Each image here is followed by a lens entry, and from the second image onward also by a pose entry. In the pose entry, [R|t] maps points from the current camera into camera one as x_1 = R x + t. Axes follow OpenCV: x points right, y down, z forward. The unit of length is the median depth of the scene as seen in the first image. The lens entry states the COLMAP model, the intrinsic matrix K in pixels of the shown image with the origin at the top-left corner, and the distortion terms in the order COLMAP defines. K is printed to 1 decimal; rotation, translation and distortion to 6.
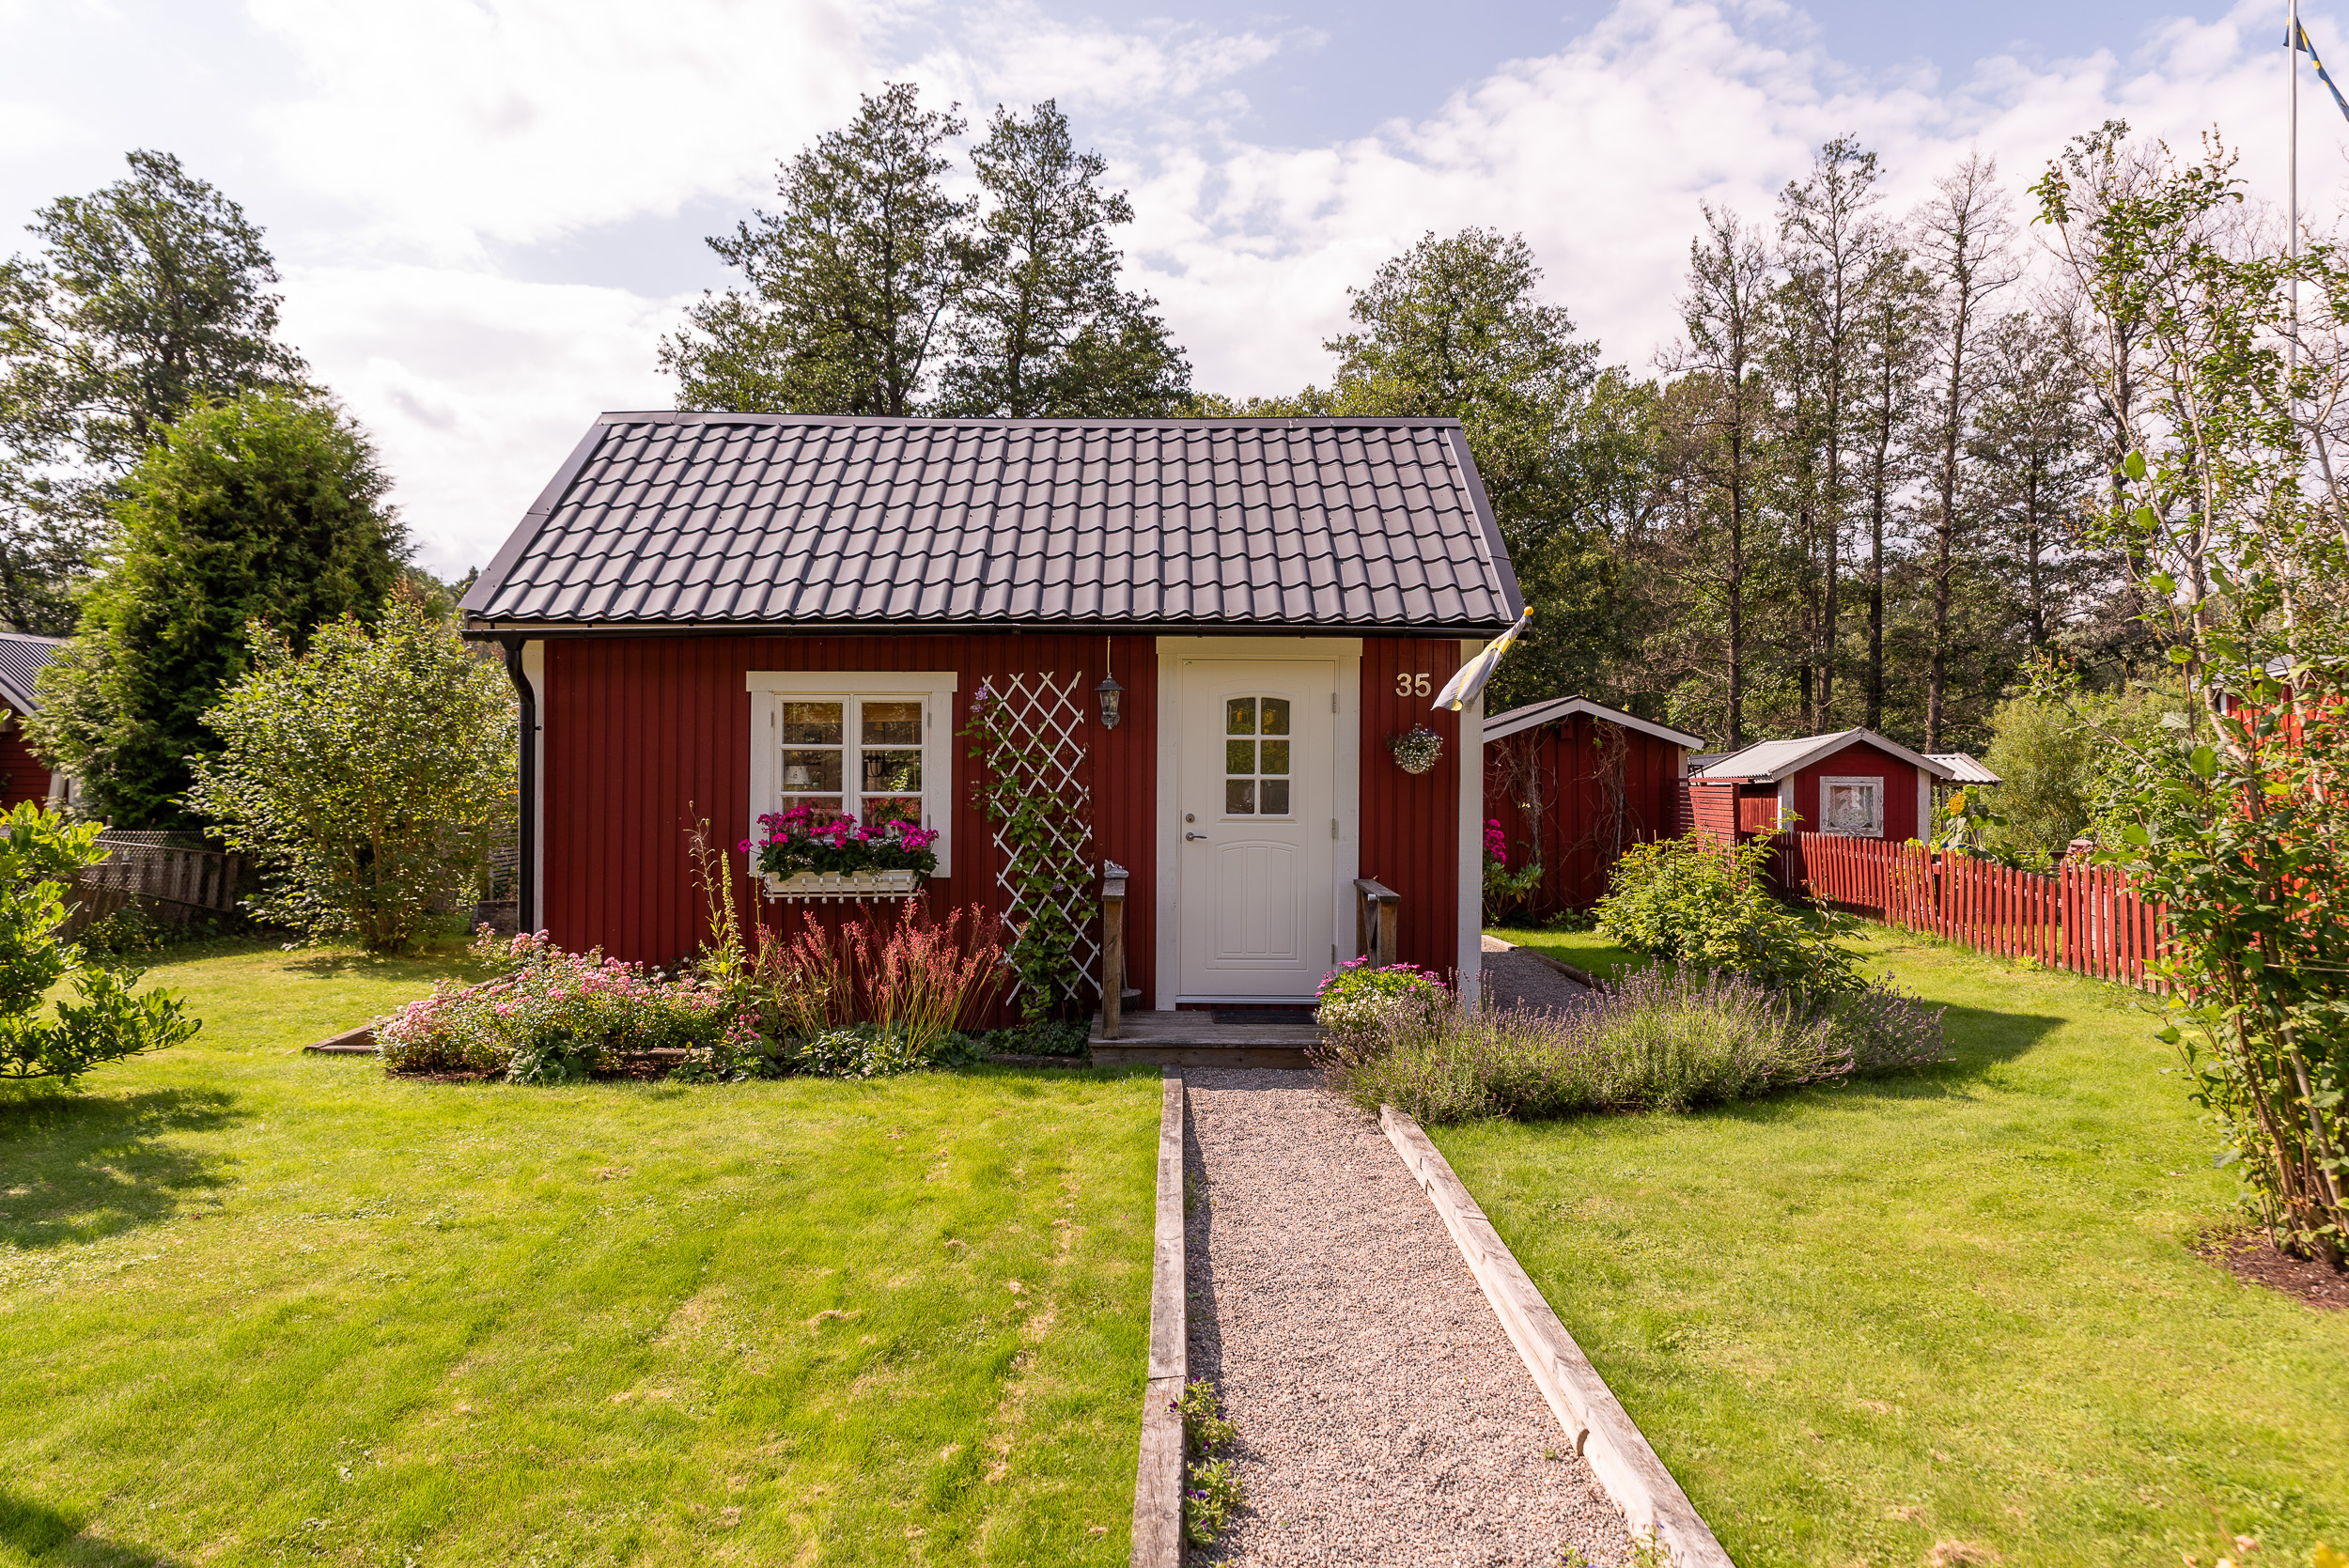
lens RADIAL K [[1562.8, 0, 1174.5], [0, 1562.8, 784.0], [0, 0, 1]] dist [-0.002805, 0.000823]
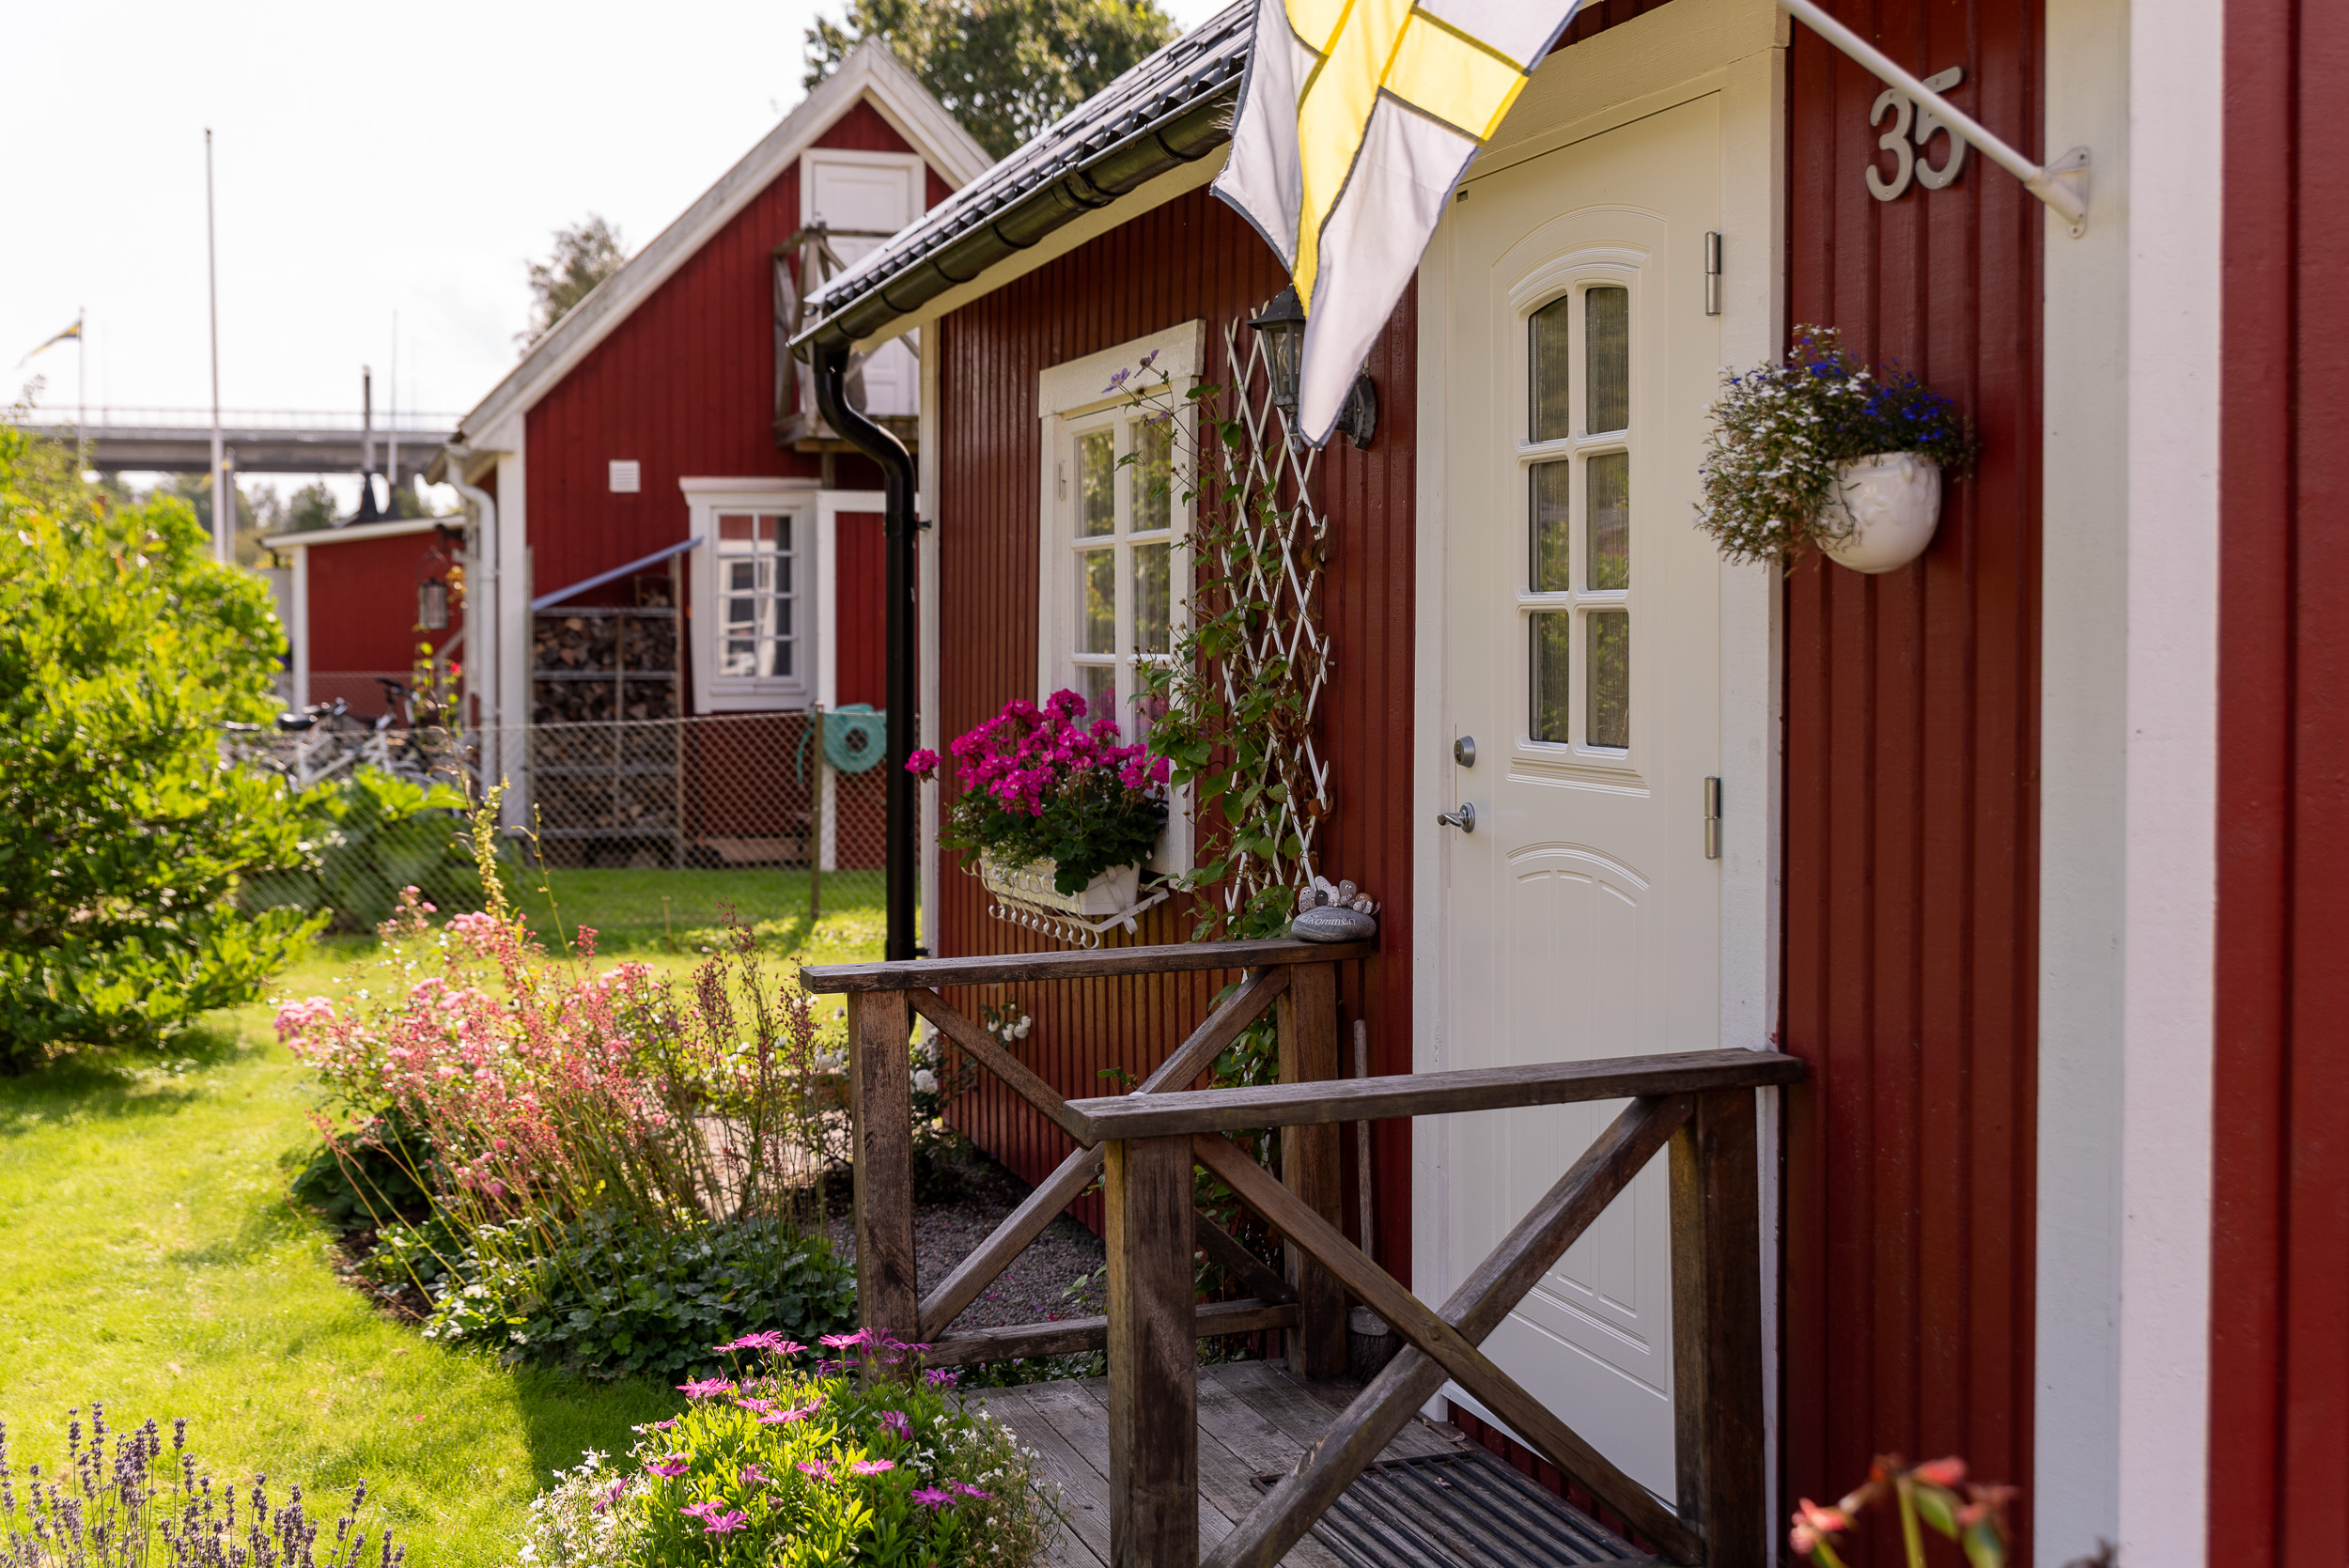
lens RADIAL K [[2918.3, 0, 1049.2], [0, 2918.3, 722.0], [0, 0, 1]] dist [-0.002120, 0.018361]
pose [[0.265807, 0.027806, -0.963625, 0.490423], [0.000452, 0.999580, 0.028968, 0.001539], [0.964026, -0.008135, 0.265683, 0.788611]]
